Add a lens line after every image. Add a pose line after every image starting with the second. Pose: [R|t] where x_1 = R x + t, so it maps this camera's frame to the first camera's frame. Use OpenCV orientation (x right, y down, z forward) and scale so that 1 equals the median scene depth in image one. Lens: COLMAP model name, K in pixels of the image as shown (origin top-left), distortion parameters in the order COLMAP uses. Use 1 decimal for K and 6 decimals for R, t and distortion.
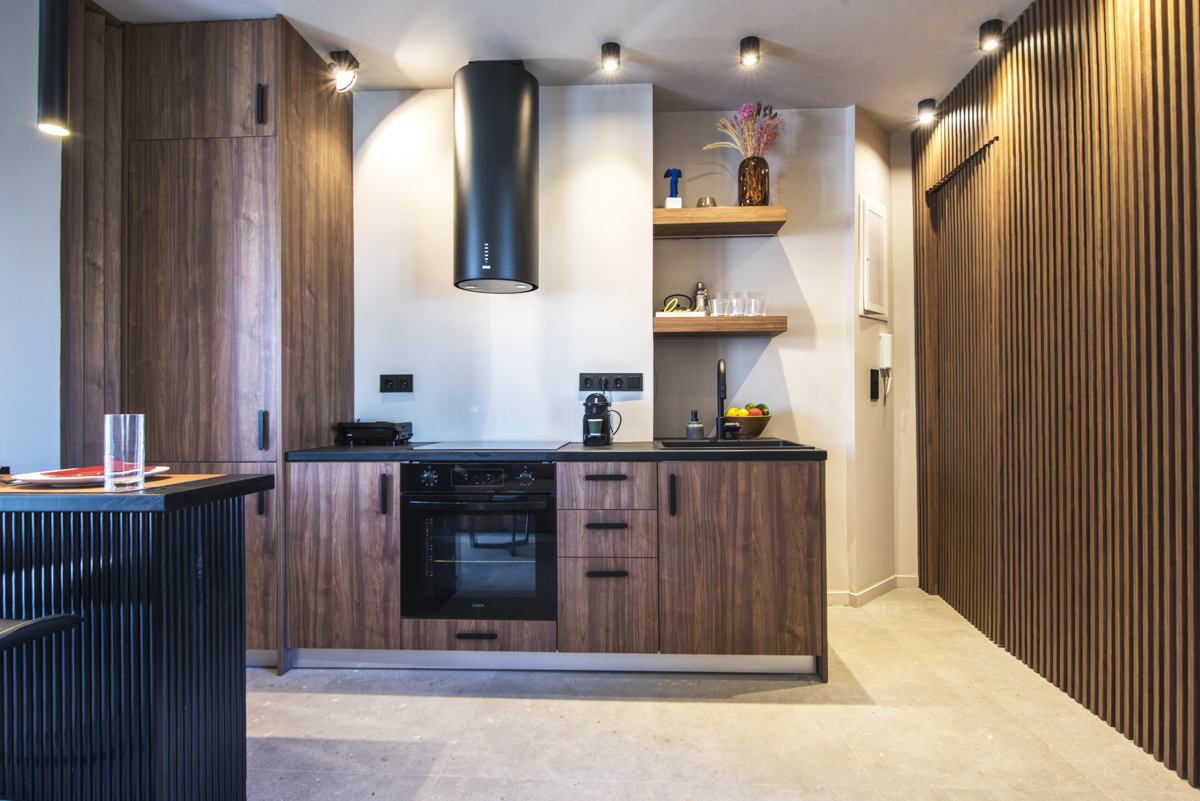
lens RADIAL K [[634.4, 0, 626.8], [0, 634.4, 399.7], [0, 0, 1]] dist [-0.005456, -0.002722]
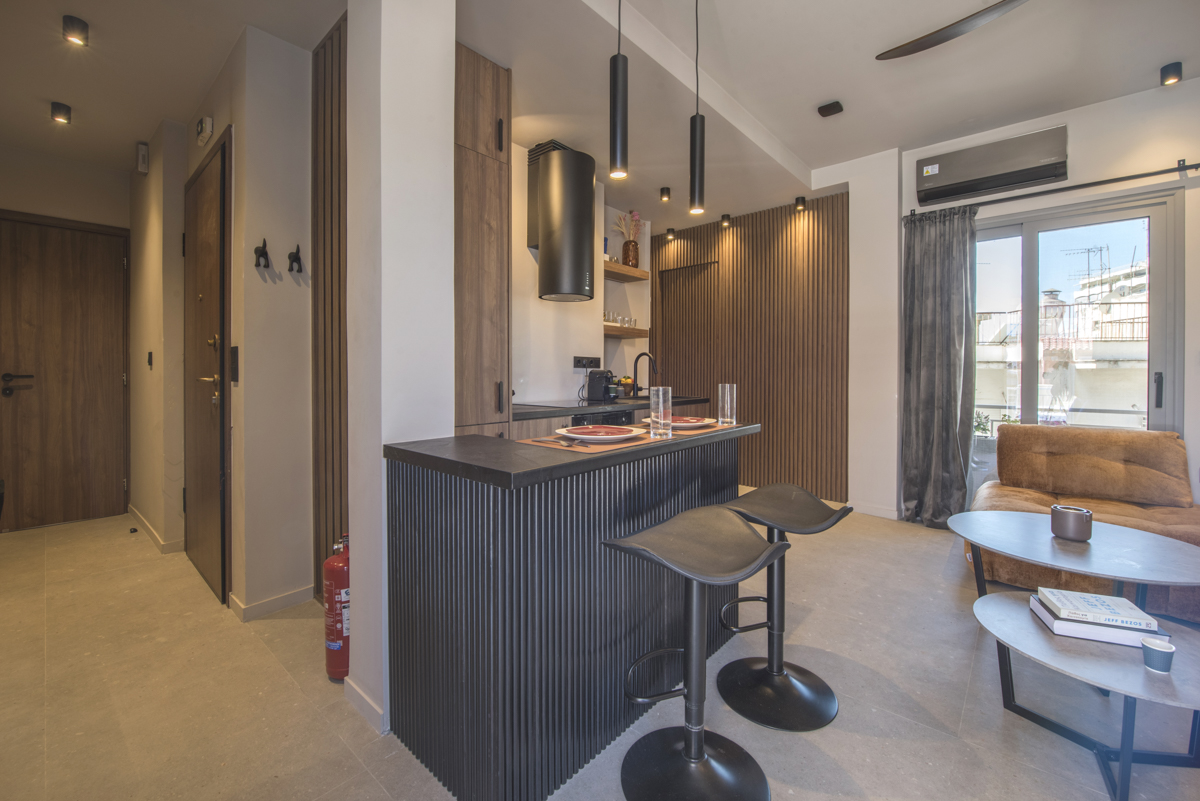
lens RADIAL K [[491.3, 0, 600.9], [0, 491.3, 374.0], [0, 0, 1]] dist [-0.022924, -0.000046]
pose [[0.622402, 0.005234, 0.782680, -1.203009], [-0.011897, 0.999925, 0.002774, -0.003269], [-0.782607, -0.011038, 0.622418, 0.240426]]
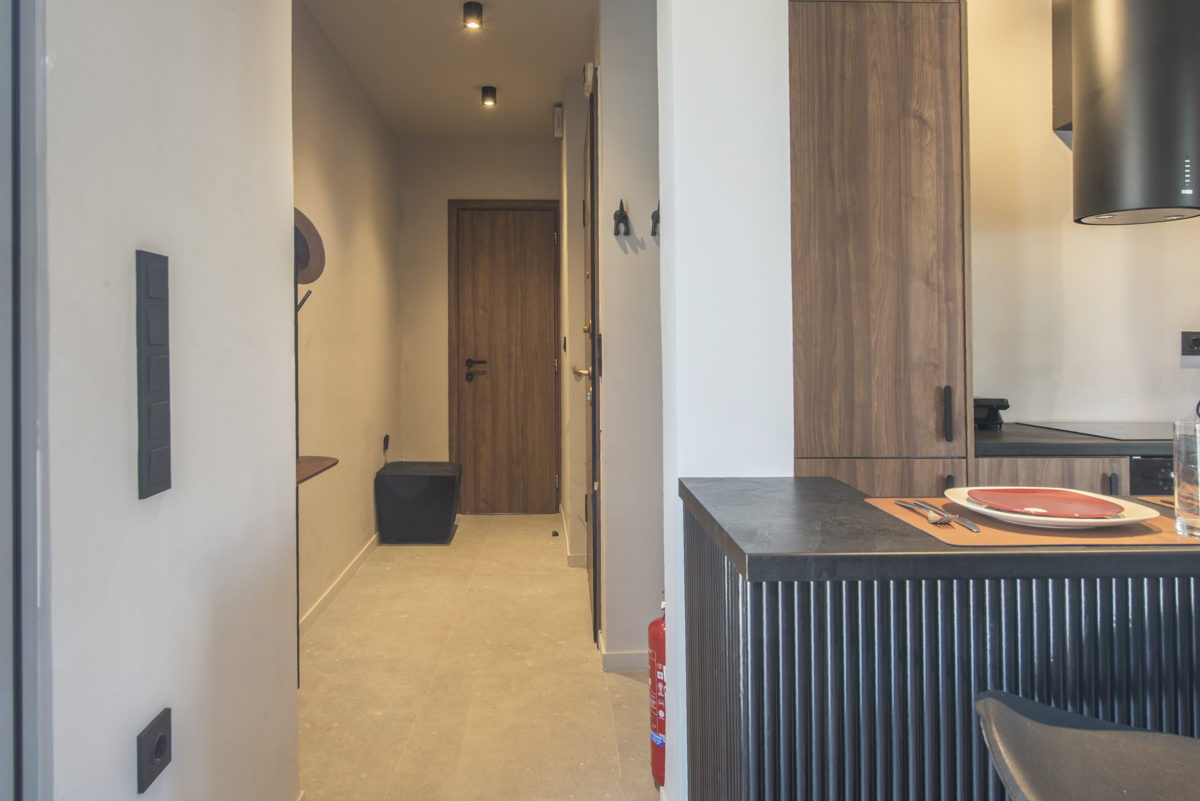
lens RADIAL K [[771.6, 0, 568.2], [0, 771.6, 338.7], [0, 0, 1]] dist [-0.005726, -0.007396]
pose [[0.998956, 0.006079, 0.045275, -1.034675], [-0.005921, 0.999976, -0.003607, -0.030486], [-0.045296, 0.003335, 0.998968, 0.150940]]
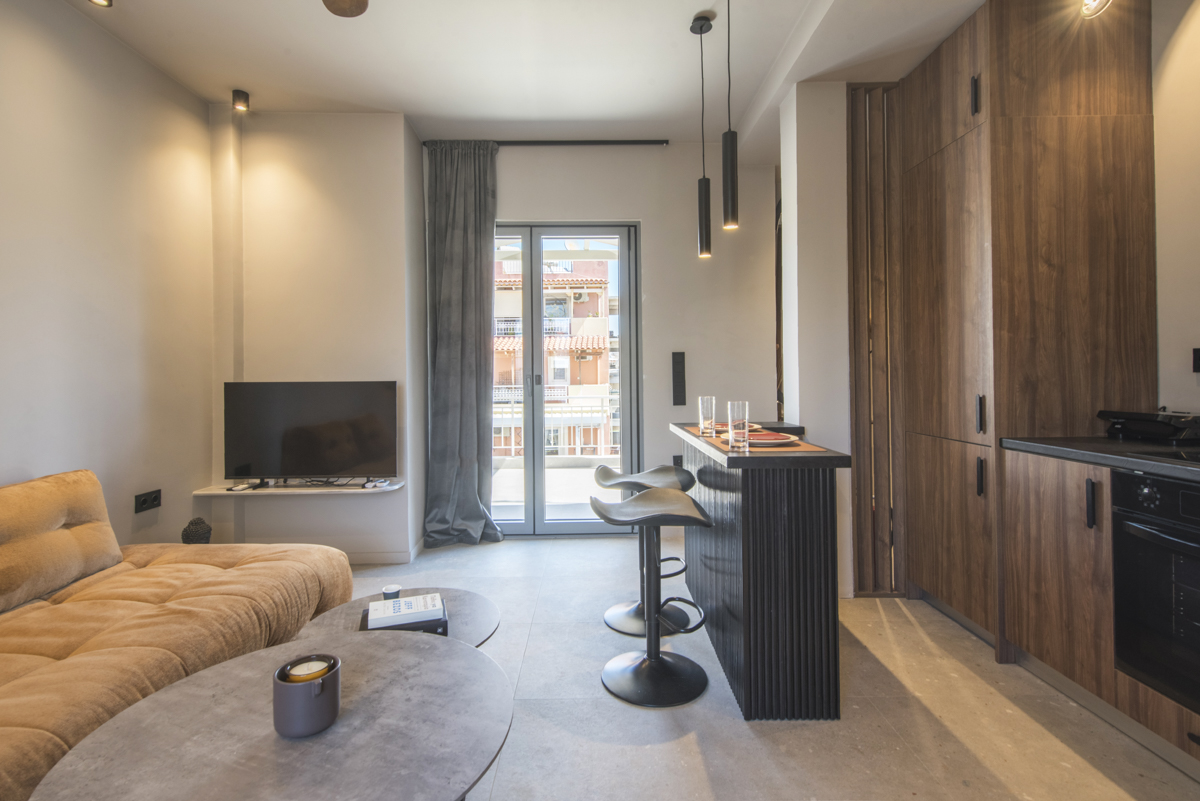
lens RADIAL K [[574.3, 0, 556.9], [0, 574.3, 370.8], [0, 0, 1]] dist [0.013695, -0.002608]
pose [[-0.010751, -0.001955, -0.999940, 0.365388], [0.020285, 0.999792, -0.002173, -0.033551], [0.999736, -0.020307, -0.010709, 0.323541]]
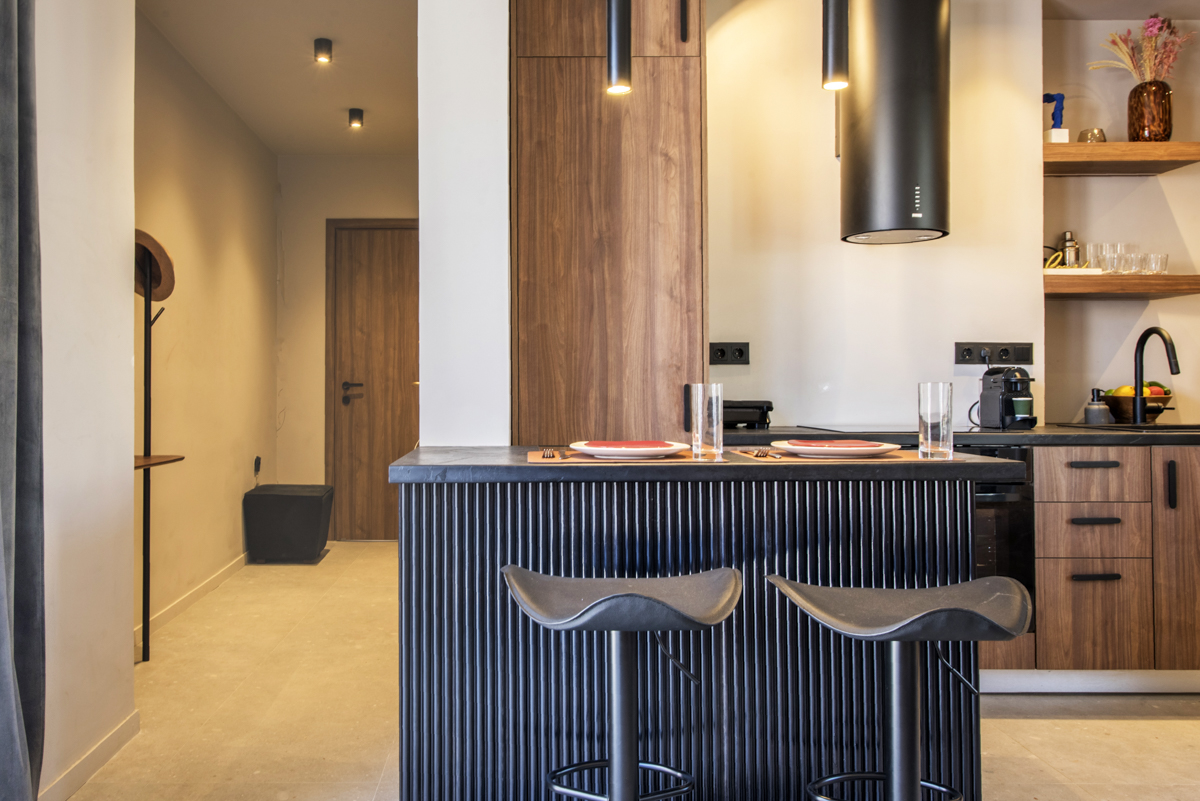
lens RADIAL K [[930.8, 0, 526.8], [0, 930.8, 380.3], [0, 0, 1]] dist [-0.002181, -0.004232]
pose [[0.999284, 0.004843, 0.037533, -0.828135], [-0.004771, 0.999987, -0.002010, 0.015004], [-0.037542, 0.001829, 0.999293, -0.220552]]
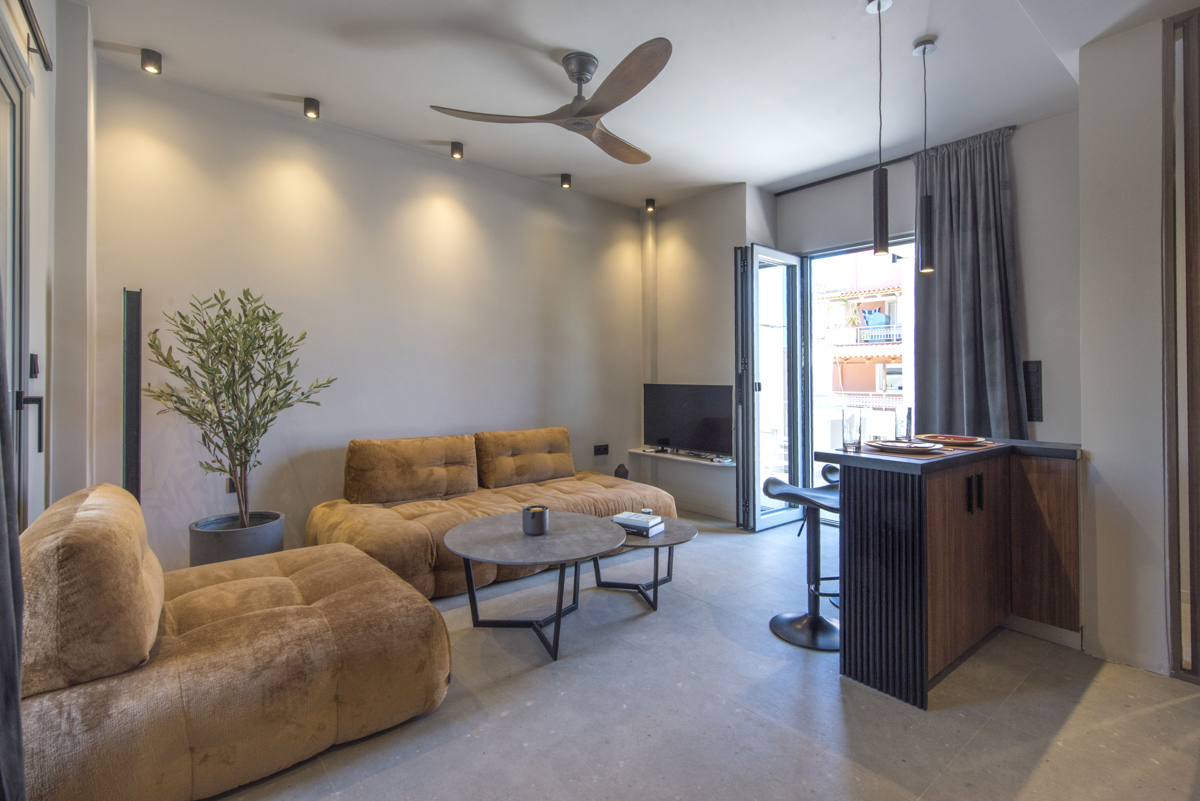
lens RADIAL K [[574.3, 0, 610.2], [0, 574.3, 386.7], [0, 0, 1]] dist [0.013695, -0.002608]
pose [[-0.780165, -0.000135, -0.625574, 0.451171], [-0.004254, 0.999978, 0.005089, -0.024834], [0.625560, 0.006631, -0.780148, 1.032745]]
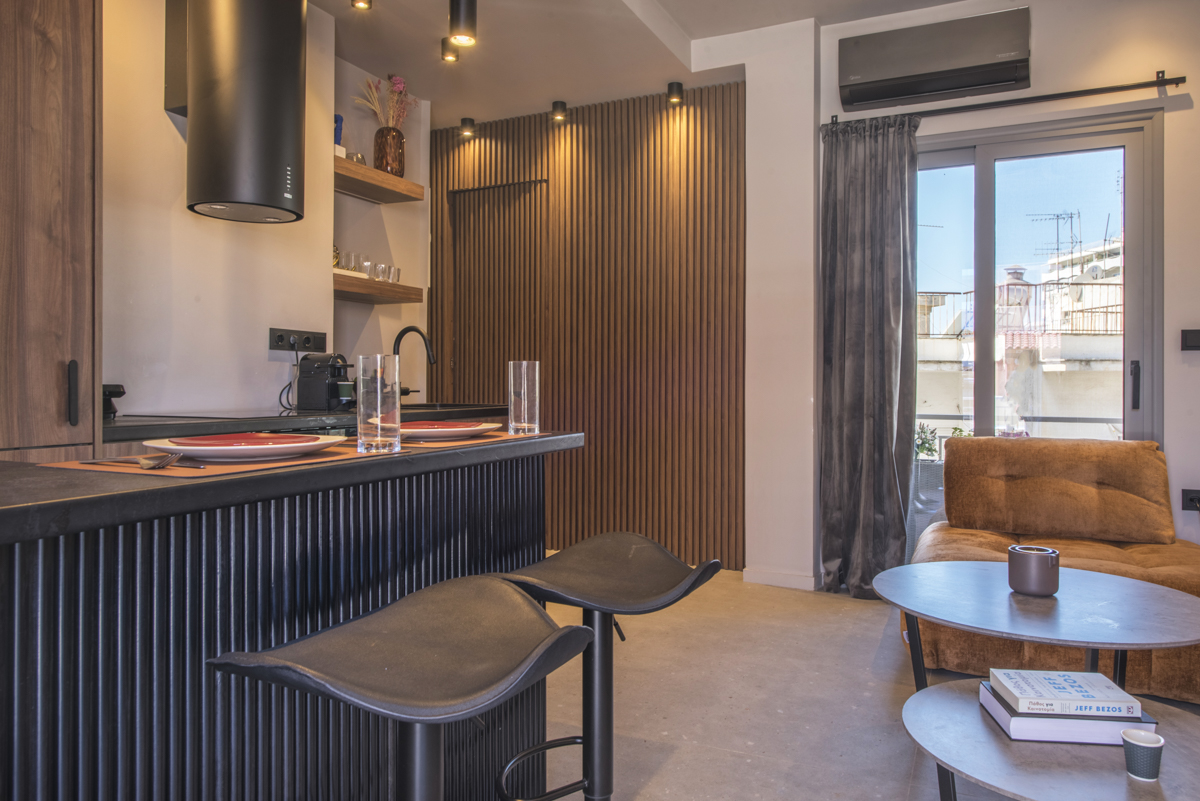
lens RADIAL K [[808.3, 0, 630.2], [0, 808.3, 378.9], [0, 0, 1]] dist [-0.003308, -0.007485]
pose [[0.357857, 0.011287, 0.933708, -1.098726], [-0.009852, 0.999917, -0.008311, 0.035411], [-0.933724, -0.006225, 0.357939, 0.221083]]
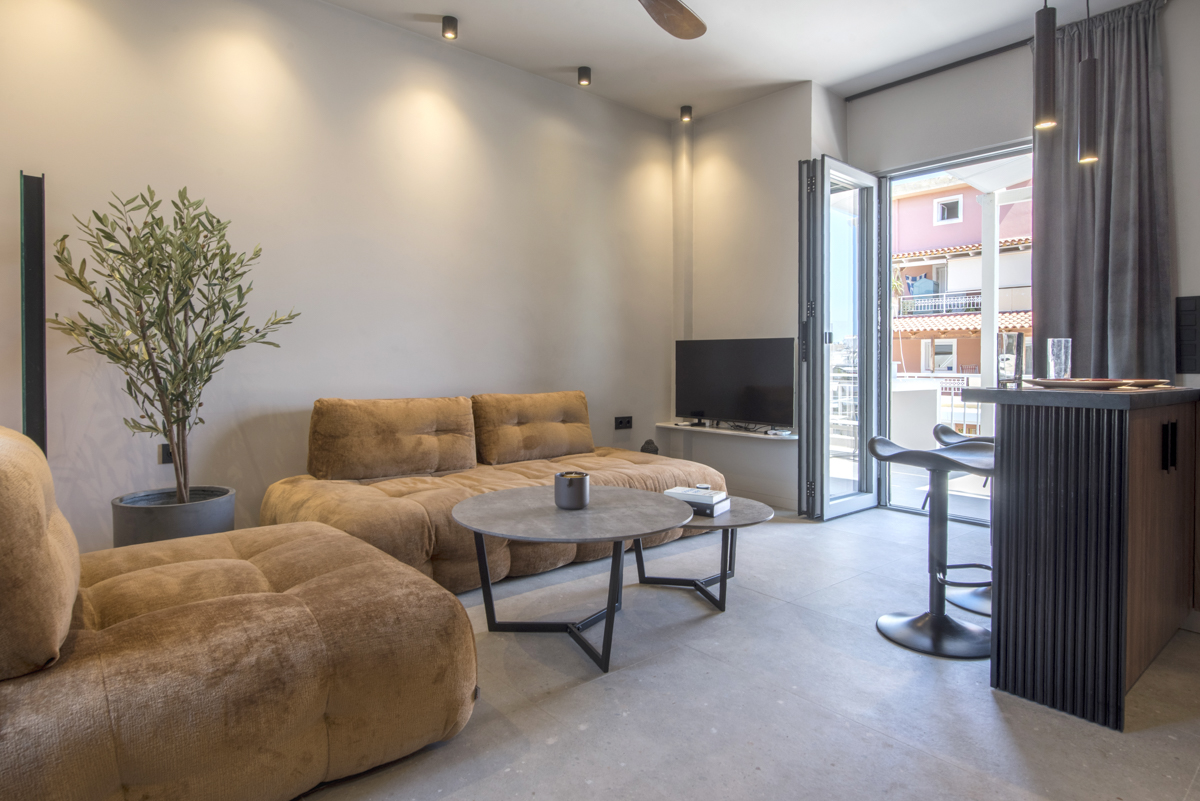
lens RADIAL K [[666.6, 0, 600.7], [0, 666.6, 389.3], [0, 0, 1]] dist [-0.001449, -0.001004]
pose [[-0.775026, 0.011628, -0.631822, 0.446366], [-0.003439, 0.999738, 0.022618, 0.064012], [0.631920, 0.019702, -0.774783, 0.864101]]
